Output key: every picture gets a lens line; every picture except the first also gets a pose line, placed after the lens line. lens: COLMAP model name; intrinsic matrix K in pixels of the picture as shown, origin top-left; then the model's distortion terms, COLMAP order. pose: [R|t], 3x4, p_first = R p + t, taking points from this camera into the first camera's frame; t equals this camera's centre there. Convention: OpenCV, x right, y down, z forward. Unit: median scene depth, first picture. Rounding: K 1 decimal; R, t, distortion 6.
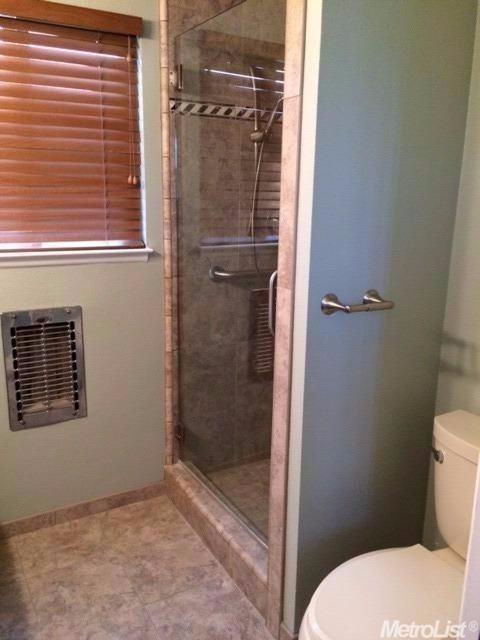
lens RADIAL K [[547.1, 0, 241.5], [0, 547.1, 316.5], [0, 0, 1]] dist [0.049941, -0.111826]
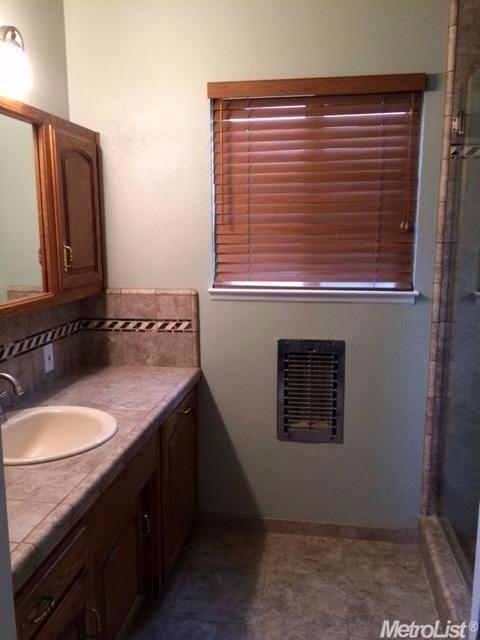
lens RADIAL K [[547.1, 0, 239.9], [0, 547.1, 314.1], [0, 0, 1]] dist [0.049941, -0.111826]
pose [[0.763005, 0.073769, -0.642170, 0.243449], [-0.123819, 0.991750, -0.033191, -0.009175], [0.634423, 0.104838, 0.765844, 0.020672]]
